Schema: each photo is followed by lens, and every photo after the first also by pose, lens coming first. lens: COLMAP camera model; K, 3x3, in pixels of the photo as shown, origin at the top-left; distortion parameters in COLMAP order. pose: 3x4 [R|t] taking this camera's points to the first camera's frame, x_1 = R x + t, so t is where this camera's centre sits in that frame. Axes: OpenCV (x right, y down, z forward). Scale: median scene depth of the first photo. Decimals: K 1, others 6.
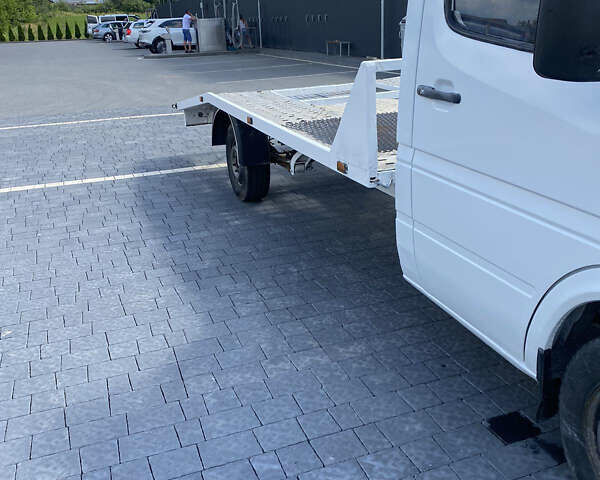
lens RADIAL K [[609.2, 0, 300.0], [0, 609.2, 237.4], [0, 0, 1]] dist [0.091672, -0.146738]
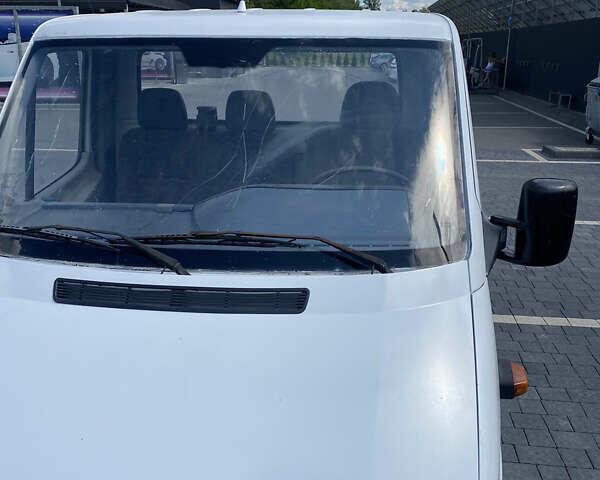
lens RADIAL K [[609.2, 0, 300.0], [0, 609.2, 237.4], [0, 0, 1]] dist [0.091672, -0.146738]
pose [[0.891342, 0.176516, -0.417554, 1.050619], [-0.192244, 0.981337, 0.004469, -0.221499], [0.410550, 0.076290, 0.908641, -0.051696]]
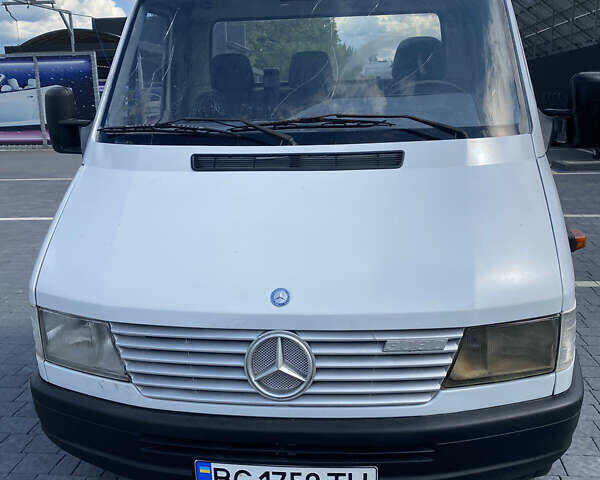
lens RADIAL K [[611.1, 0, 300.0], [0, 611.1, 240.0], [0, 0, 1]] dist [0.103229, -0.188919]
pose [[0.892699, 0.119290, -0.434579, 1.036253], [-0.163924, 0.984225, -0.066561, 0.011103], [0.419783, 0.130657, 0.898171, -0.198724]]
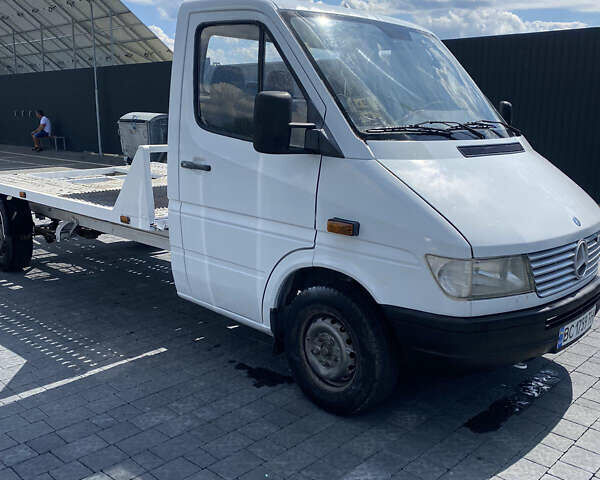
lens RADIAL K [[611.1, 0, 300.0], [0, 611.1, 240.0], [0, 0, 1]] dist [0.103229, -0.188919]
pose [[0.897237, -0.042506, 0.439499, -0.197146], [0.107628, 0.986387, -0.124324, 0.150300], [-0.428231, 0.158851, 0.889598, -0.410942]]
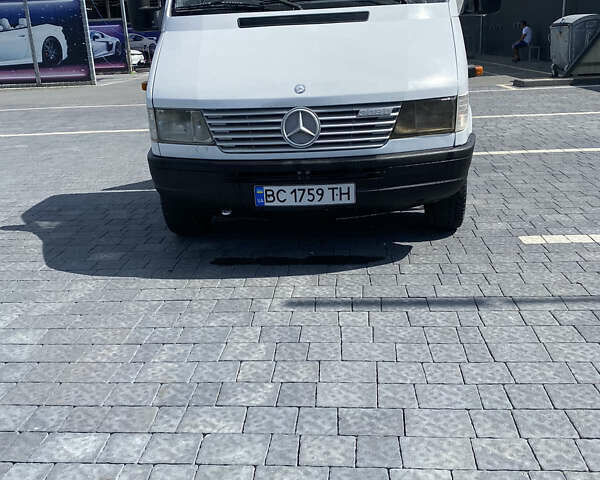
lens RADIAL K [[606.3, 0, 299.3], [0, 606.3, 229.0], [0, 0, 1]] dist [0.154459, -0.317998]
pose [[0.907264, 0.122324, -0.402380, 1.233121], [-0.134354, 0.990932, -0.001688, 0.287379], [0.398525, 0.055593, 0.915471, -0.645543]]
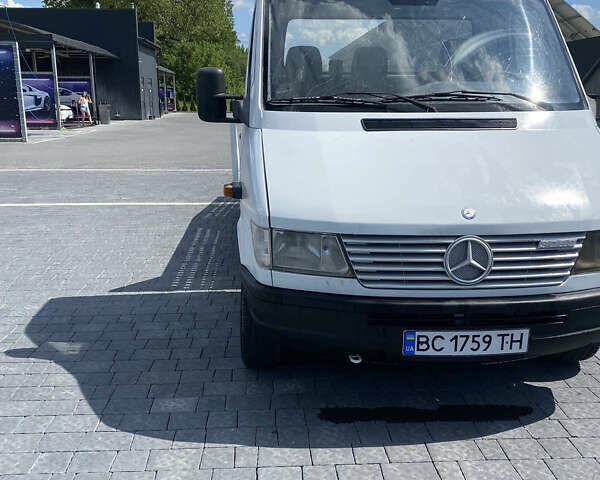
lens RADIAL K [[611.1, 0, 300.0], [0, 611.1, 240.0], [0, 0, 1]] dist [0.103229, -0.188919]
pose [[0.953000, 0.106767, -0.283535, 0.777592], [-0.138627, 0.985803, -0.094736, 0.190620], [0.269395, 0.129589, 0.954271, -0.564126]]
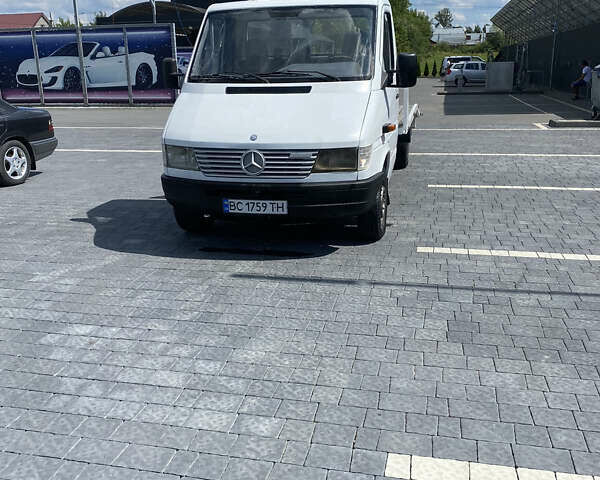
lens RADIAL K [[606.3, 0, 299.3], [0, 606.3, 229.0], [0, 0, 1]] dist [0.154459, -0.317998]
pose [[0.837265, 0.165281, -0.521220, 1.798054], [-0.201428, 0.979417, -0.012989, 0.279932], [0.508345, 0.115864, 0.853324, -1.005286]]
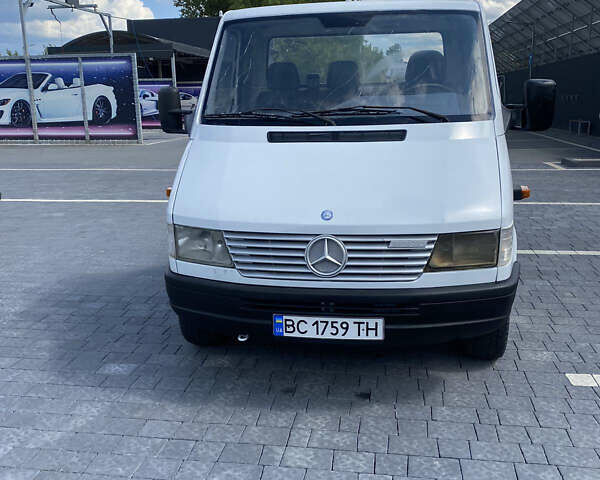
lens RADIAL K [[611.1, 0, 300.0], [0, 611.1, 240.0], [0, 0, 1]] dist [0.103229, -0.188919]
pose [[0.874529, 0.134044, -0.466081, 1.203185], [-0.182894, 0.981240, -0.060971, 0.144572], [0.449165, 0.138564, 0.882638, -0.569815]]
